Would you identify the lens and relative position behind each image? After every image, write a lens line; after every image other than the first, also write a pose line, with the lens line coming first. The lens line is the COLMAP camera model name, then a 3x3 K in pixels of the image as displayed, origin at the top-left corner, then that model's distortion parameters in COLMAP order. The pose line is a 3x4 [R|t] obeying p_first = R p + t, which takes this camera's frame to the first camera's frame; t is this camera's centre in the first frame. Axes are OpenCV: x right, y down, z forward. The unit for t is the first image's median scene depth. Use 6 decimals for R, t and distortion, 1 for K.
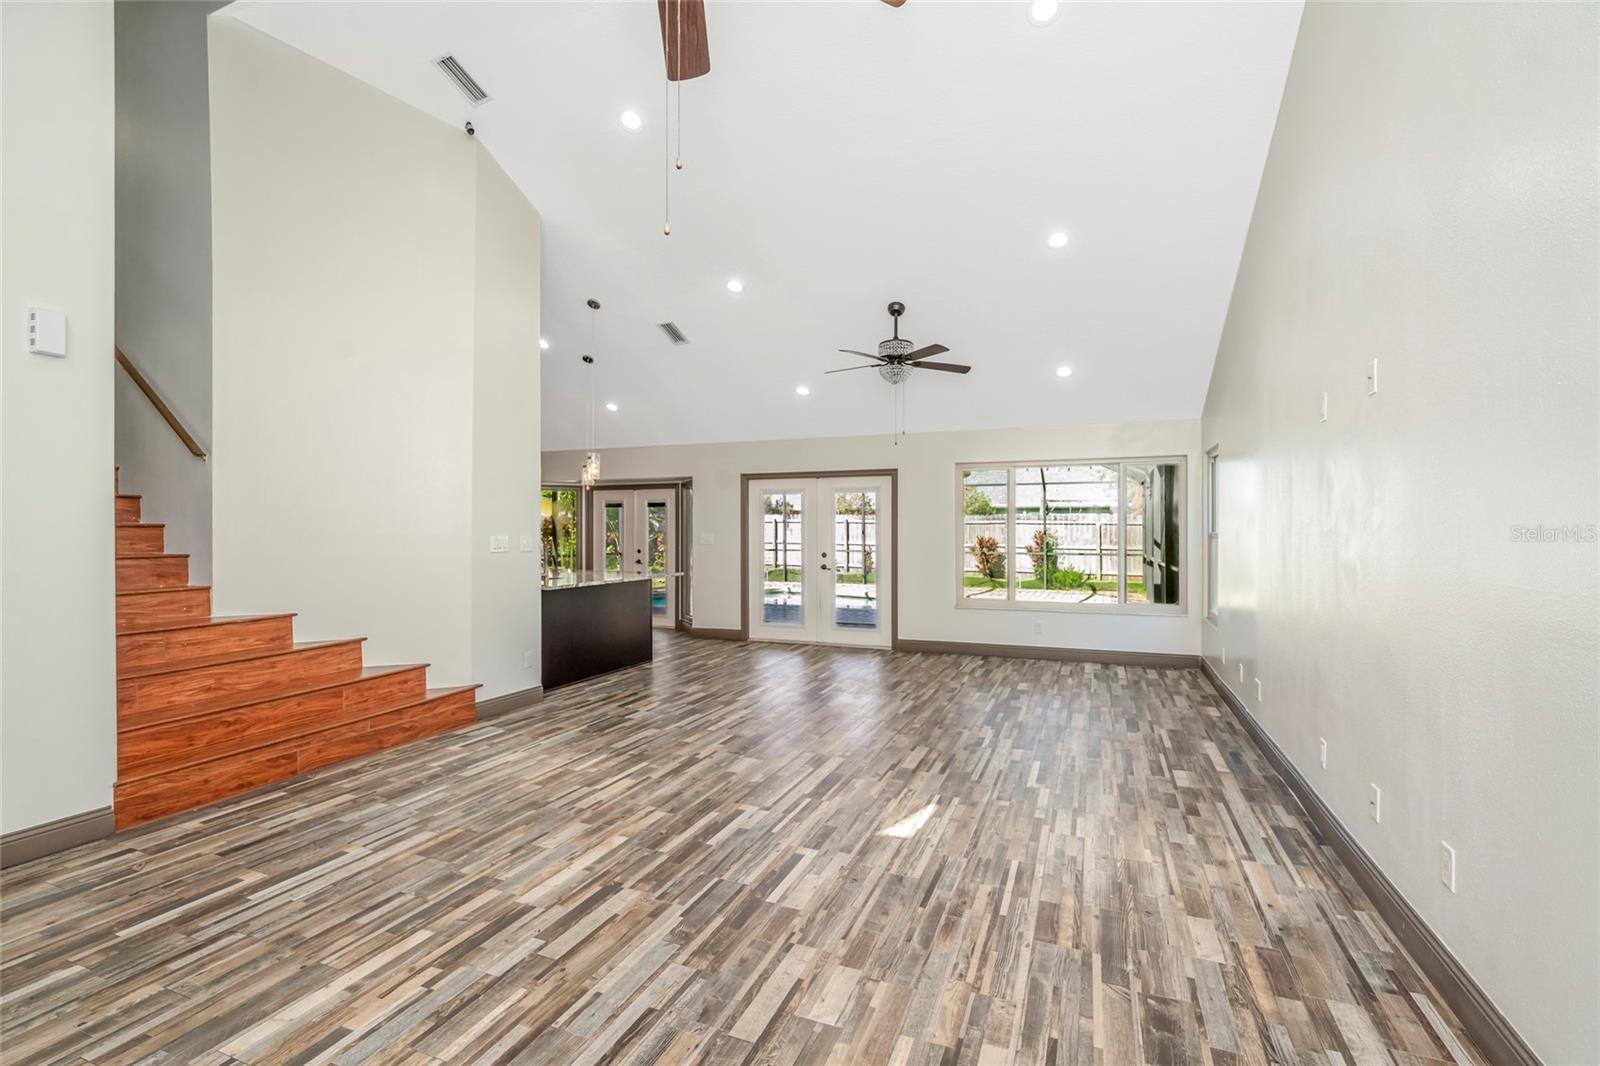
lens RADIAL K [[729.9, 0, 801.8], [0, 729.9, 531.4], [0, 0, 1]] dist [-0.003916, 0.002919]
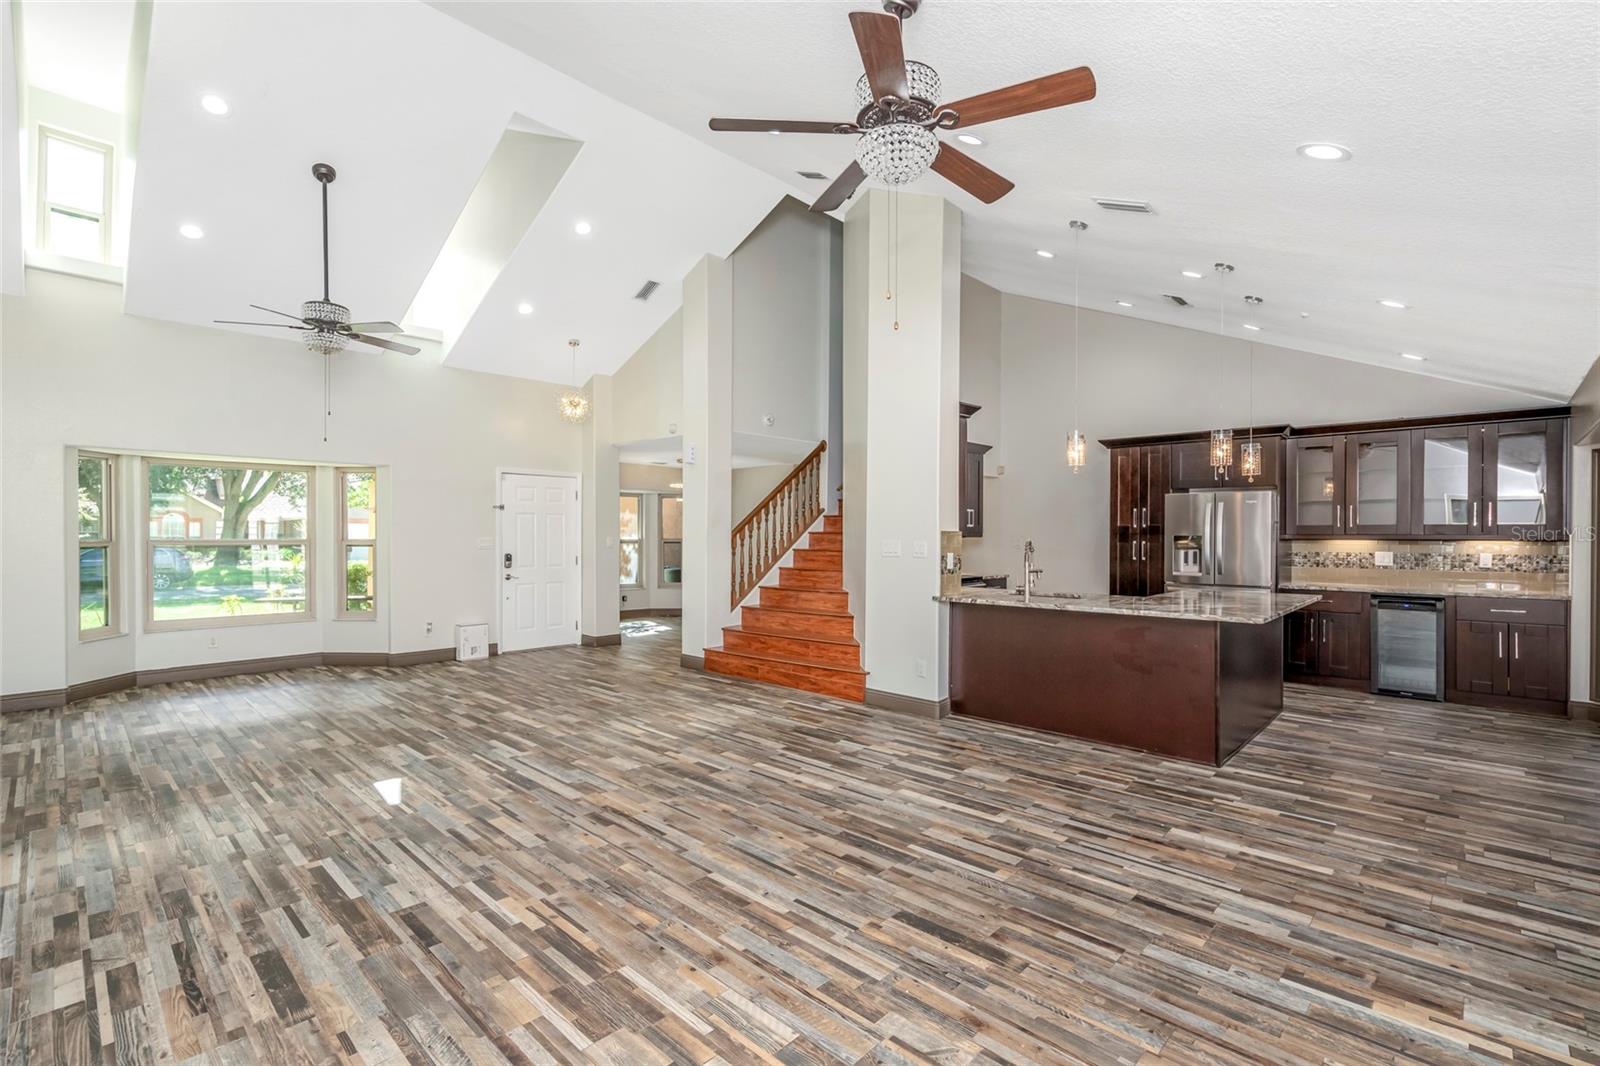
lens RADIAL K [[729.9, 0, 809.7], [0, 729.9, 537.7], [0, 0, 1]] dist [-0.003916, 0.002919]
pose [[-0.368602, 0.001731, -0.929586, 0.983457], [-0.003539, 0.999988, 0.003266, -0.002841], [0.929580, 0.004494, -0.368592, 2.050429]]
